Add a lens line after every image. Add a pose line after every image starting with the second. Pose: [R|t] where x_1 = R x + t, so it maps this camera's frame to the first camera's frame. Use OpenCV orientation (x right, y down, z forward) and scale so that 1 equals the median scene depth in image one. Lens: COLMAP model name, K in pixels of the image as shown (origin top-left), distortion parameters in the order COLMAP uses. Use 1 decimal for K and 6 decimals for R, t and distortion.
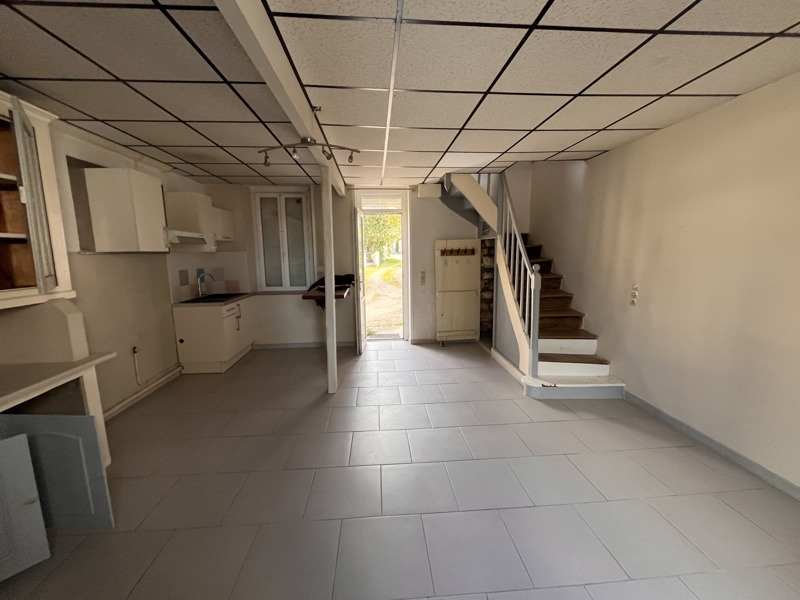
lens RADIAL K [[321.9, 0, 398.3], [0, 321.9, 299.7], [0, 0, 1]] dist [-0.001633, -0.000151]
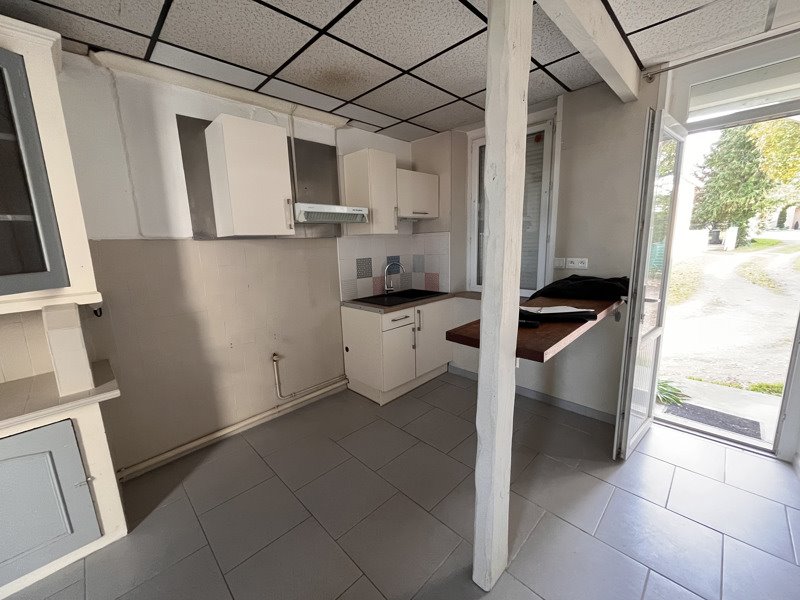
lens RADIAL K [[321.9, 0, 398.8], [0, 321.9, 300.0], [0, 0, 1]] dist [-0.001633, -0.000151]
pose [[0.650740, 0.129208, -0.748227, -0.016386], [-0.086219, 0.991616, 0.096252, -0.071154], [0.754390, 0.001876, 0.656424, 0.530013]]
